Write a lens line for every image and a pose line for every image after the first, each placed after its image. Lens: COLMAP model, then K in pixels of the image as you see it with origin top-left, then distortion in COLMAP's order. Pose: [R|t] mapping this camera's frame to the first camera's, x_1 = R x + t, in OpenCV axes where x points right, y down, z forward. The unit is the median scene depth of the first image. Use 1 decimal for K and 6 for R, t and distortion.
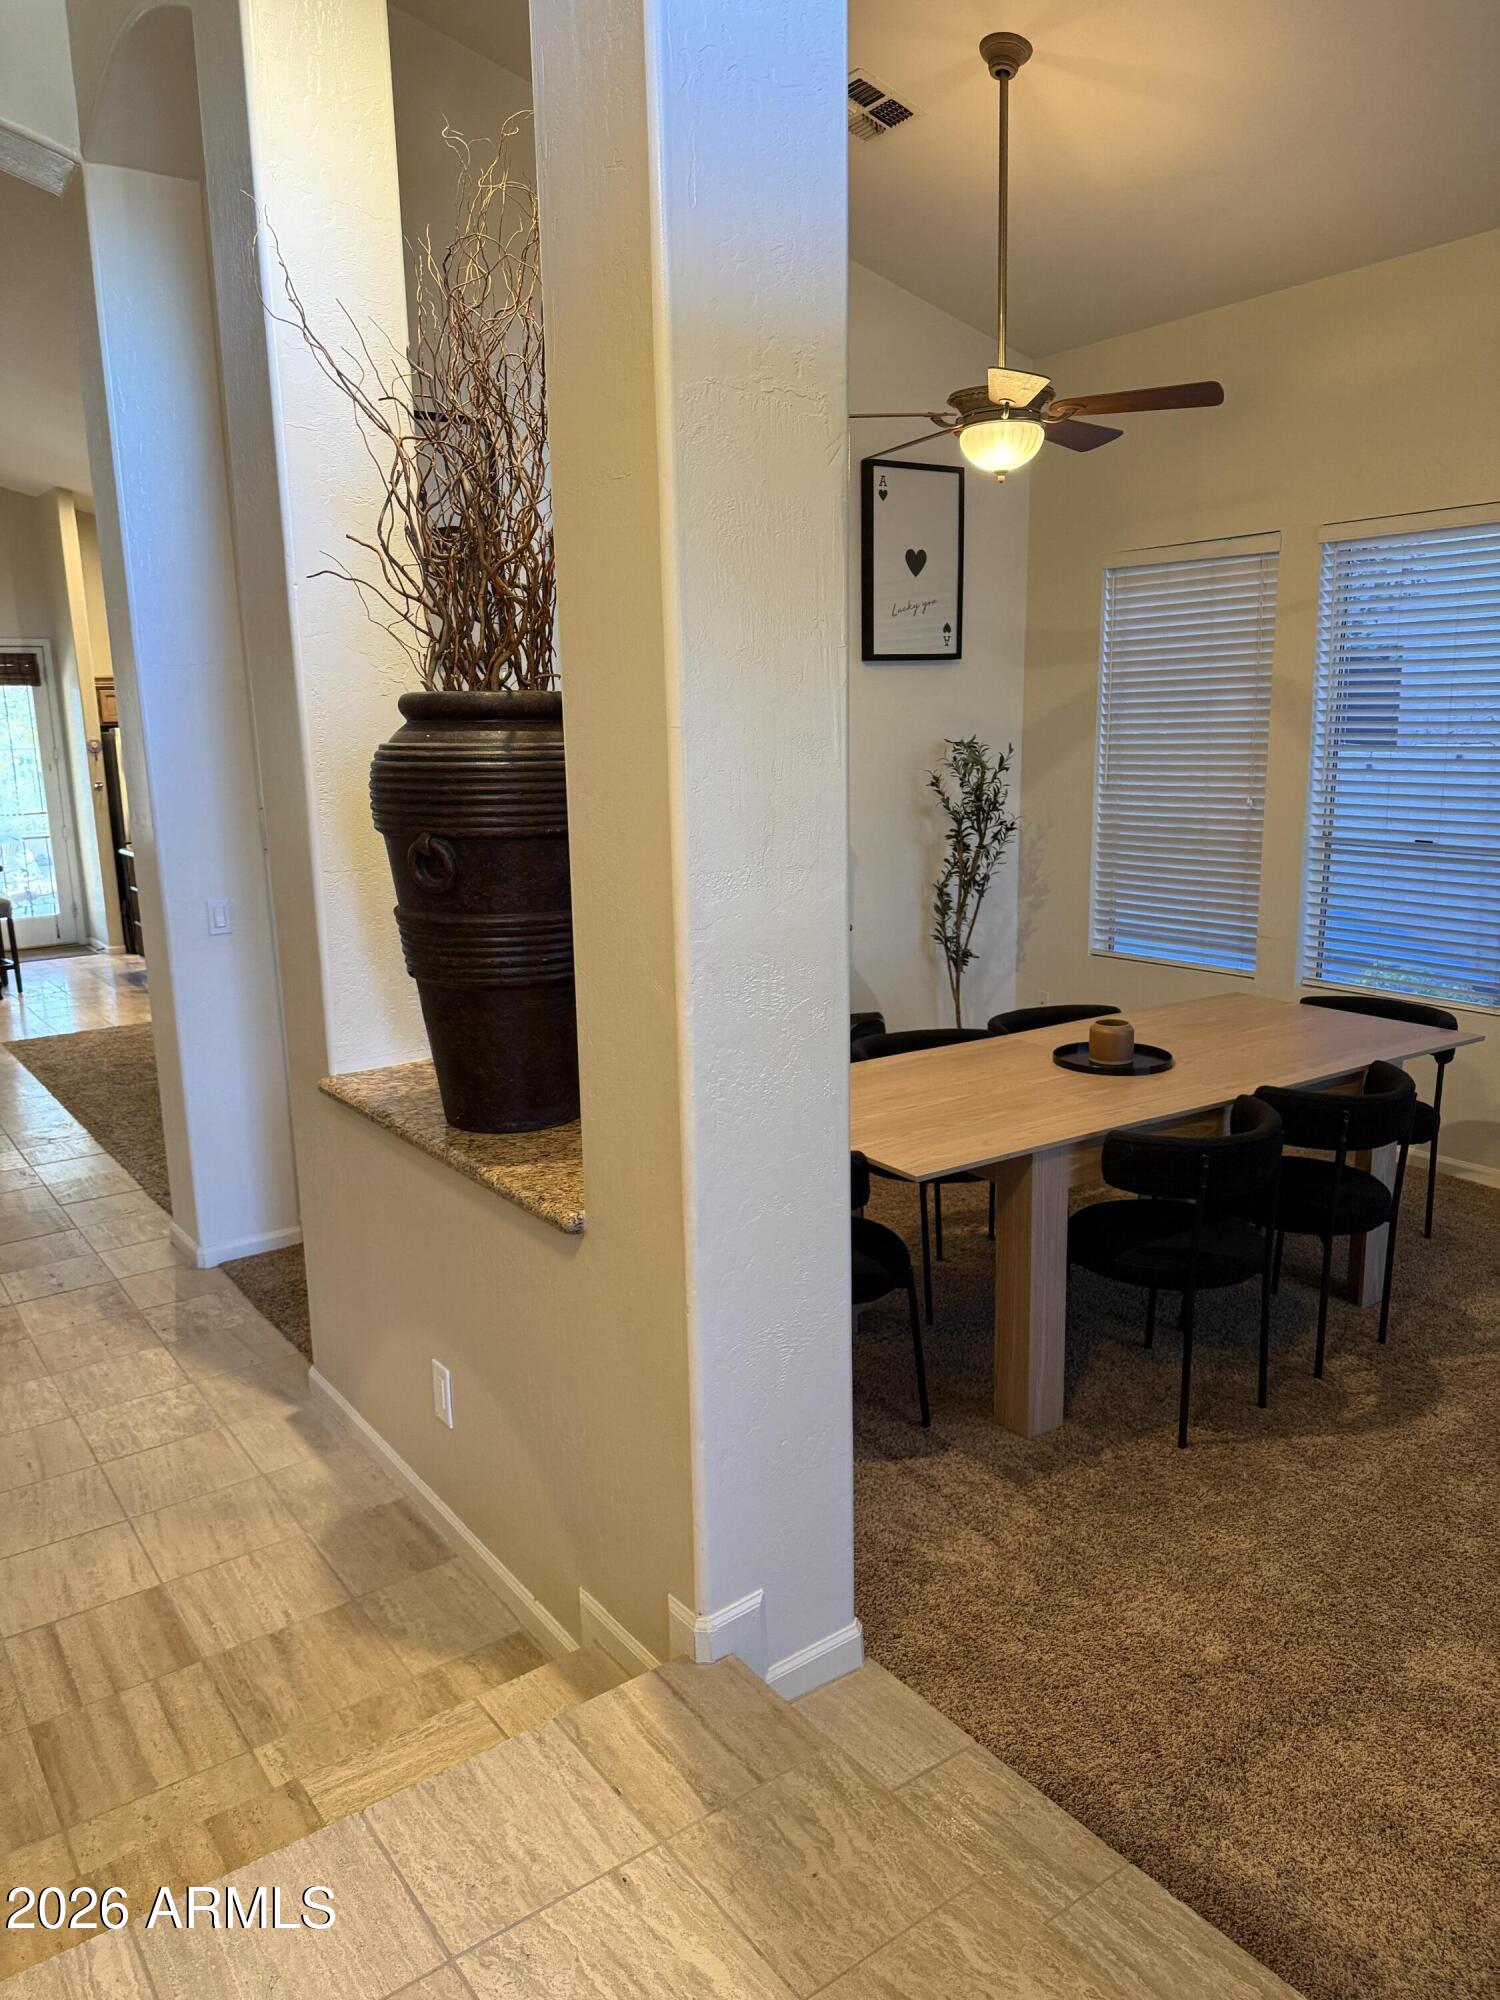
lens RADIAL K [[1388.9, 0, 704.7], [0, 1388.9, 1009.0], [0, 0, 1]] dist [0.090998, -0.136334]
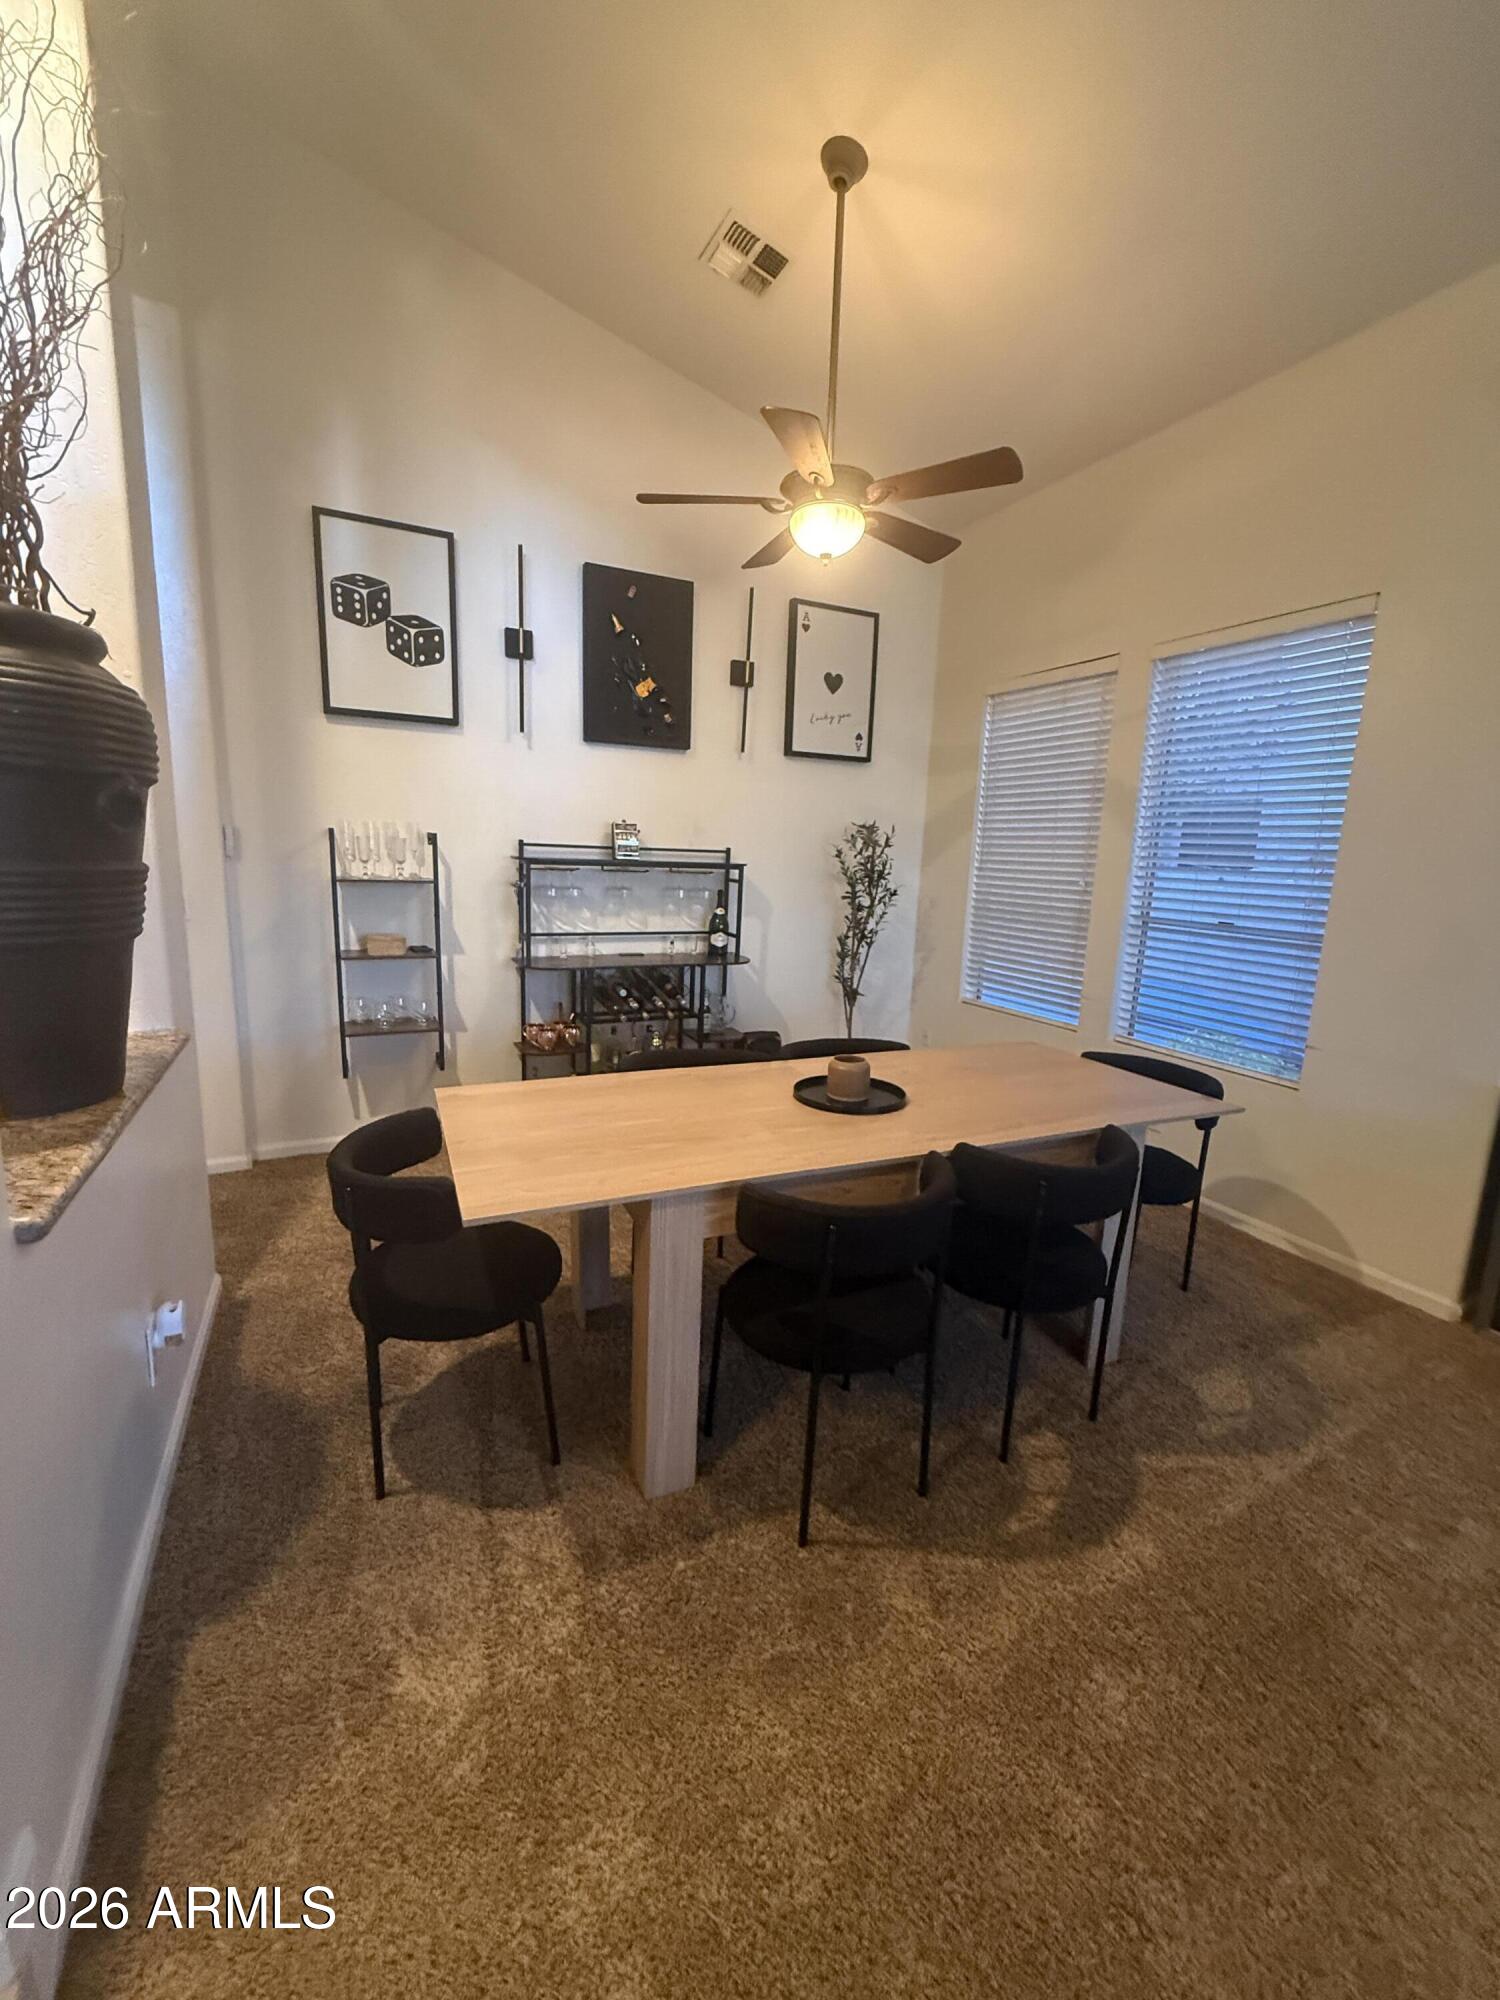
lens RADIAL K [[795.6, 0, 745.2], [0, 795.6, 997.5], [0, 0, 1]] dist [0.001736, 0.000012]
pose [[0.986089, 0.086317, -0.142048, 0.242046], [-0.090104, 0.995723, -0.020437, -0.013418], [0.139677, 0.032951, 0.989649, 0.341045]]
